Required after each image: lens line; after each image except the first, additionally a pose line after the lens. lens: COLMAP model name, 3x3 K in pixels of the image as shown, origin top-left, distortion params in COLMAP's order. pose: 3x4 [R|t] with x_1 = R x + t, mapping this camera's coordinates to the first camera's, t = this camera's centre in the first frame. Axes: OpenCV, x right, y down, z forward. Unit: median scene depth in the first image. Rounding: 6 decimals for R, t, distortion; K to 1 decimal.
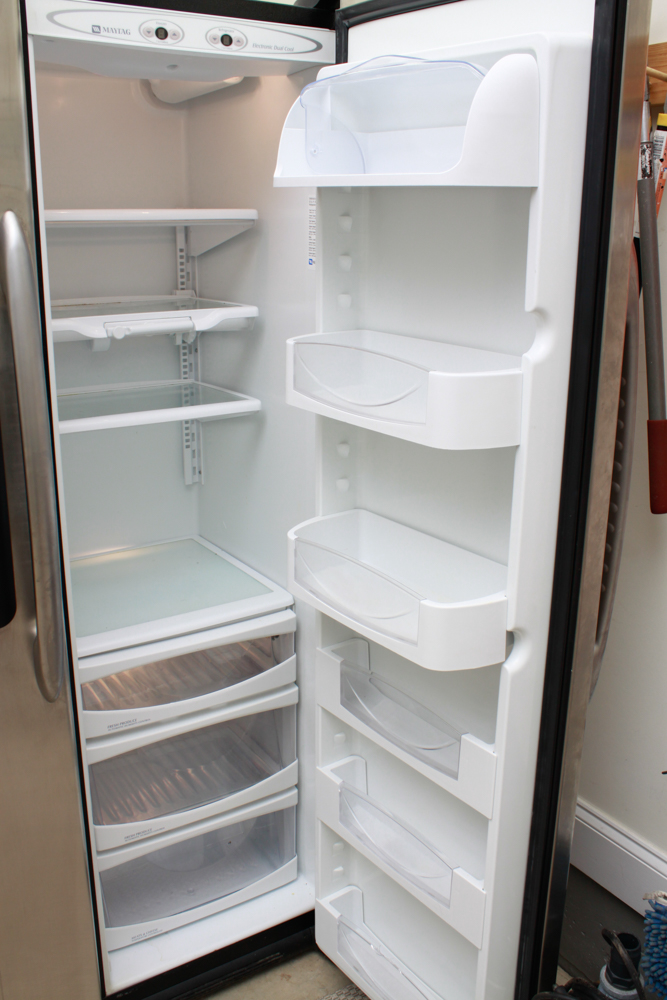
lens RADIAL K [[1031.7, 0, 333.5], [0, 1031.7, 500.0], [0, 0, 1]] dist [-0.111088, 0.001227]
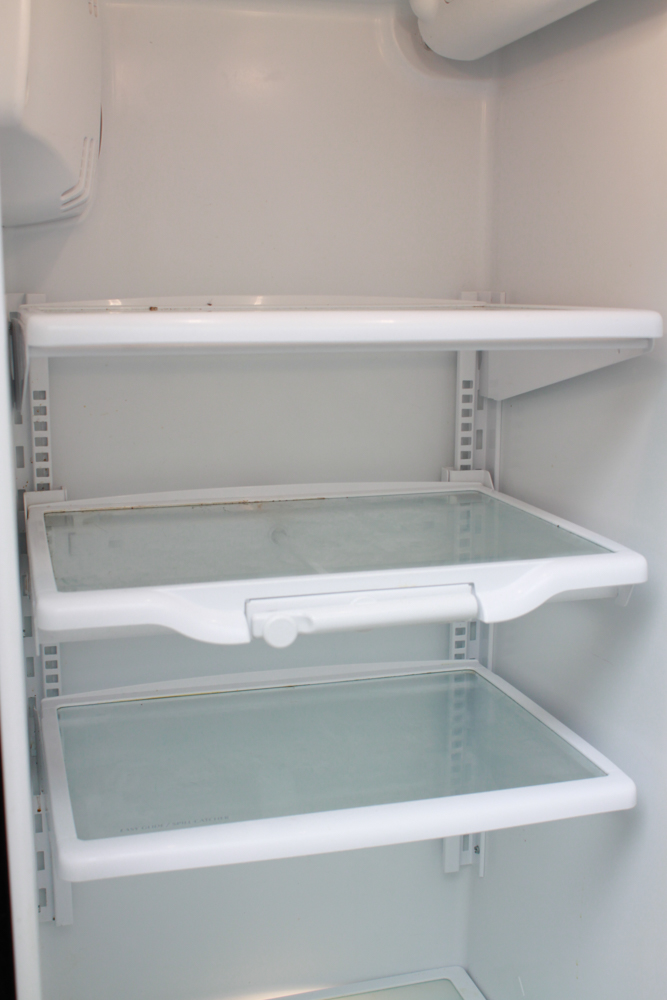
lens RADIAL K [[1263.2, 0, 333.5], [0, 1263.2, 500.0], [0, 0, 1]] dist [-0.102389, 0.001867]
pose [[0.965378, 0.056047, -0.254762, -0.060119], [-0.077626, 0.994124, -0.075446, -0.145339], [0.249037, 0.092610, 0.964056, 0.447008]]
